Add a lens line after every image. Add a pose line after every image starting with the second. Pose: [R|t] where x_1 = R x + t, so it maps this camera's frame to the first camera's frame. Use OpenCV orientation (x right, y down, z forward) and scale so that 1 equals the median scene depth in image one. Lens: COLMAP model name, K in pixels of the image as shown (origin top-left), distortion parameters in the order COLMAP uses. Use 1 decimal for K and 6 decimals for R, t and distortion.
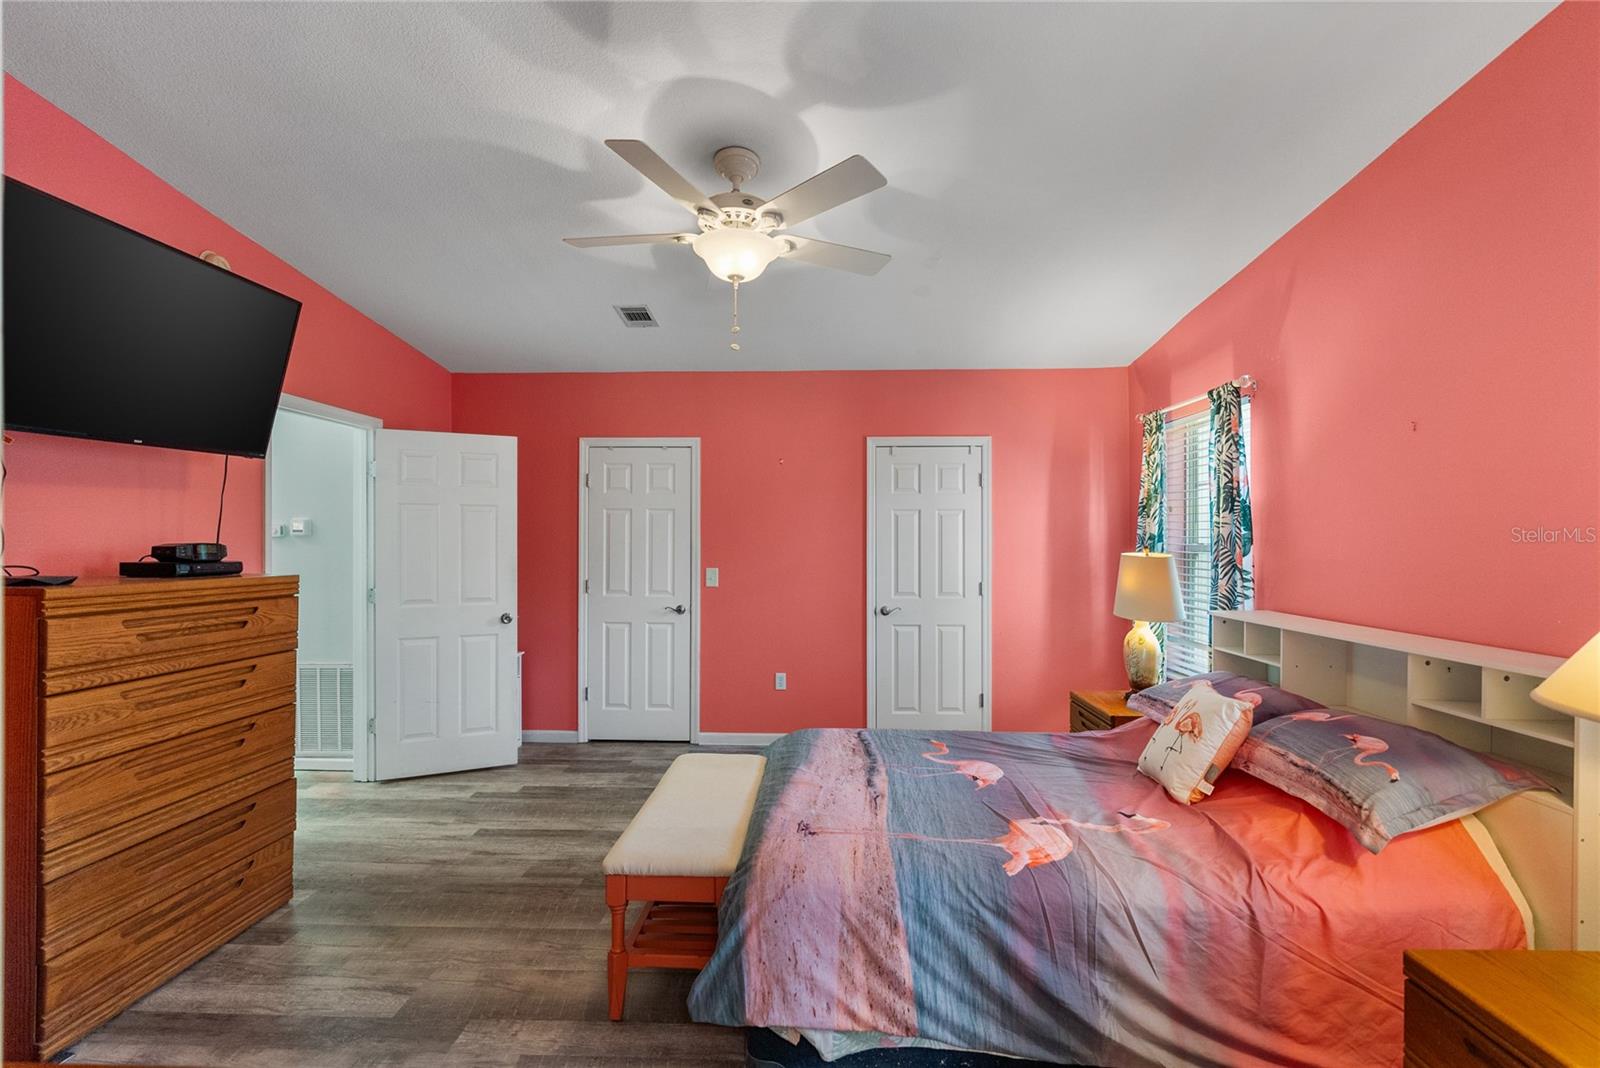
lens RADIAL K [[731.6, 0, 796.6], [0, 731.6, 543.9], [0, 0, 1]] dist [-0.005781, 0.002225]
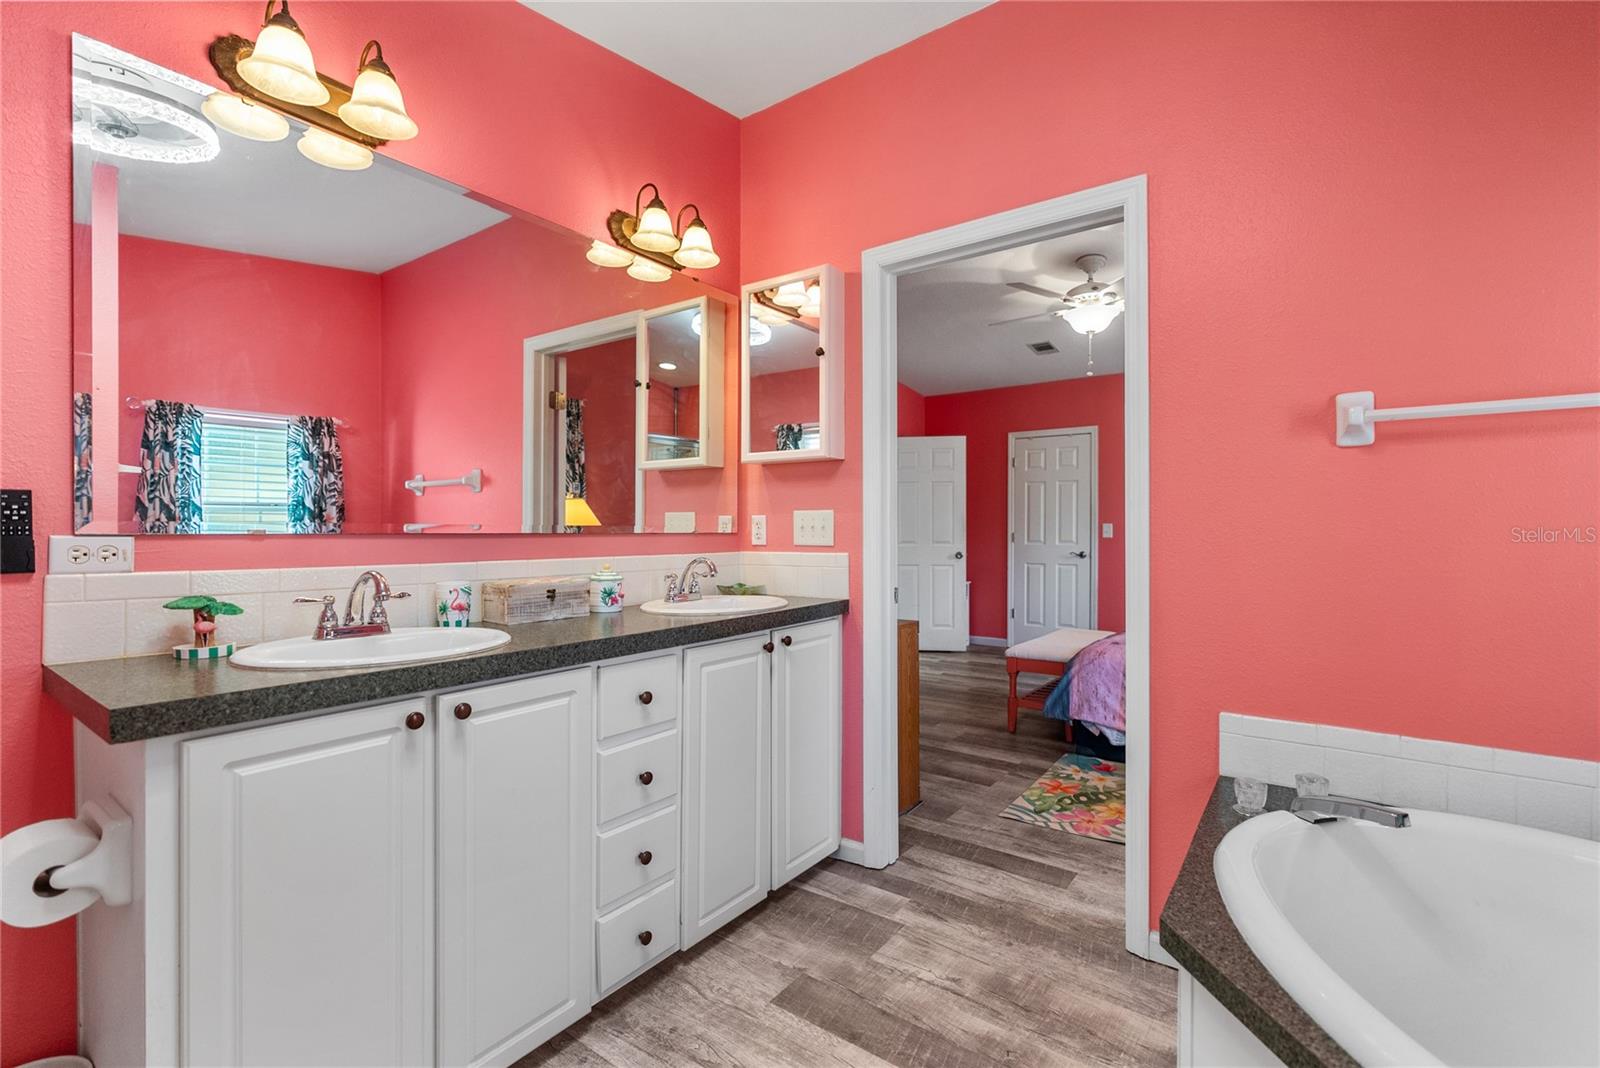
lens RADIAL K [[731.6, 0, 794.9], [0, 731.6, 536.2], [0, 0, 1]] dist [-0.005781, 0.002225]
pose [[0.825342, 0.000951, -0.564632, 0.301005], [0.001158, 0.999994, 0.003377, 0.093023], [0.564632, -0.003441, 0.825336, -0.749943]]
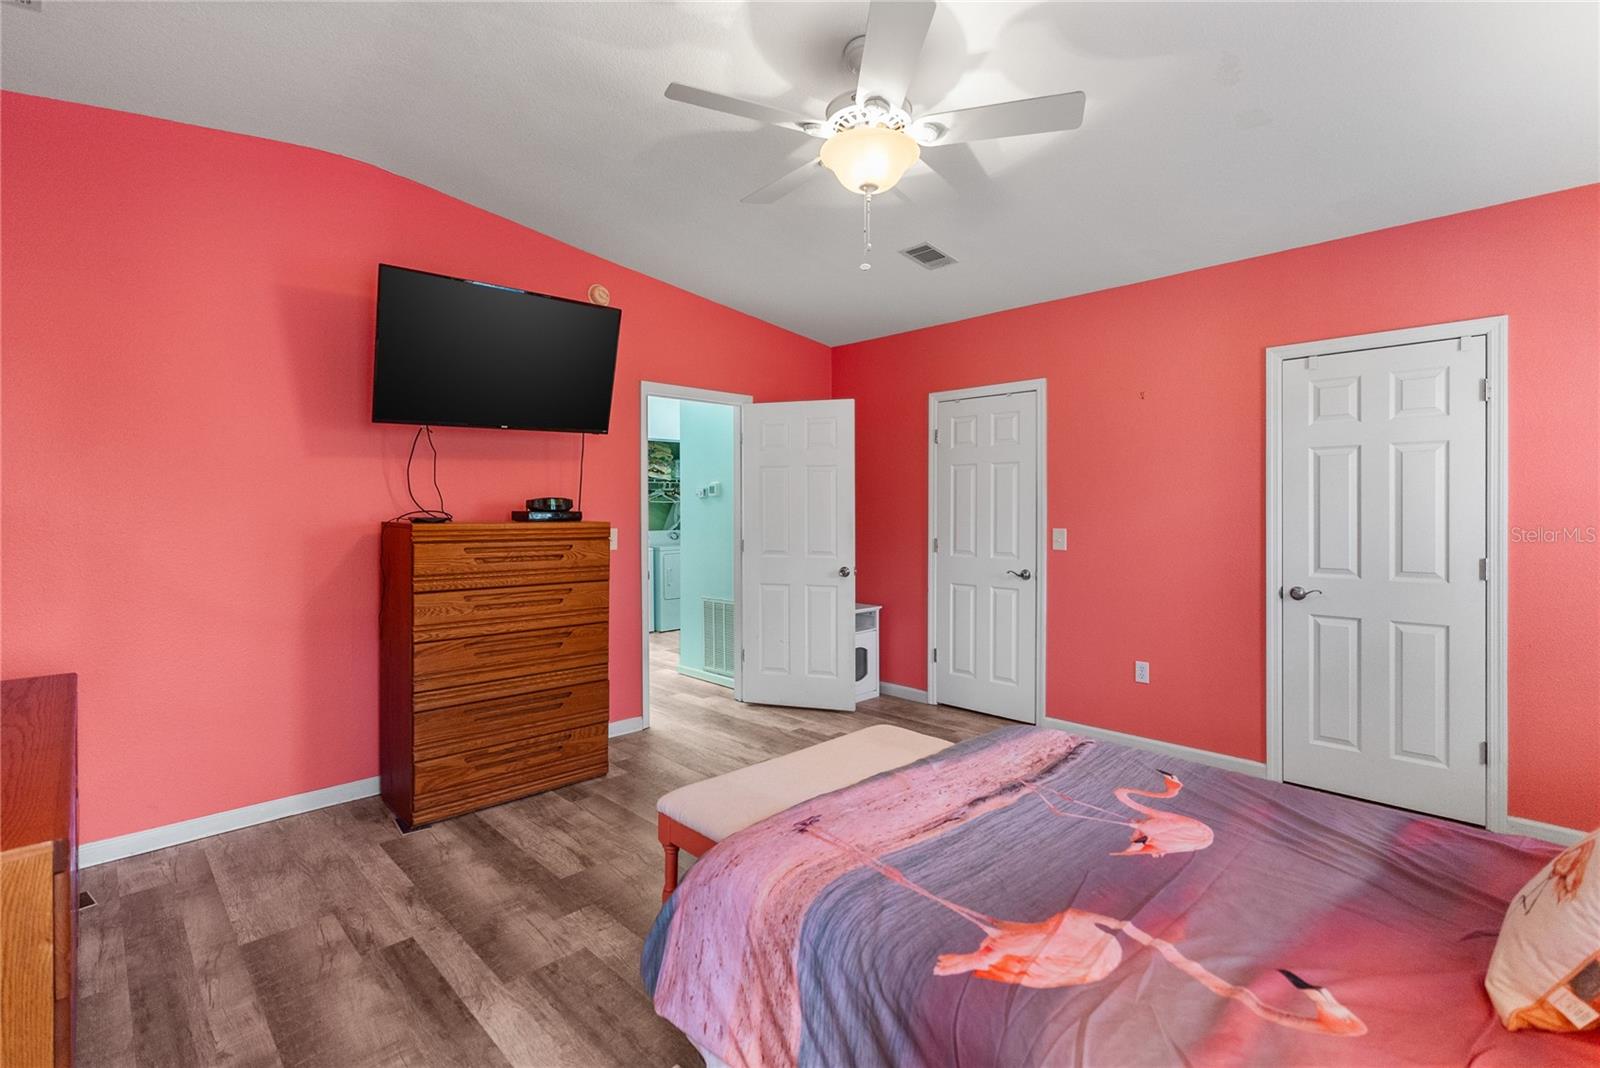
lens RADIAL K [[731.6, 0, 799.0], [0, 731.6, 512.9], [0, 0, 1]] dist [-0.005781, 0.002225]
pose [[0.726521, 0.001453, -0.687142, 0.462428], [-0.000158, 0.999998, 0.001947, 0.024409], [0.687144, -0.001306, 0.726520, 0.305215]]
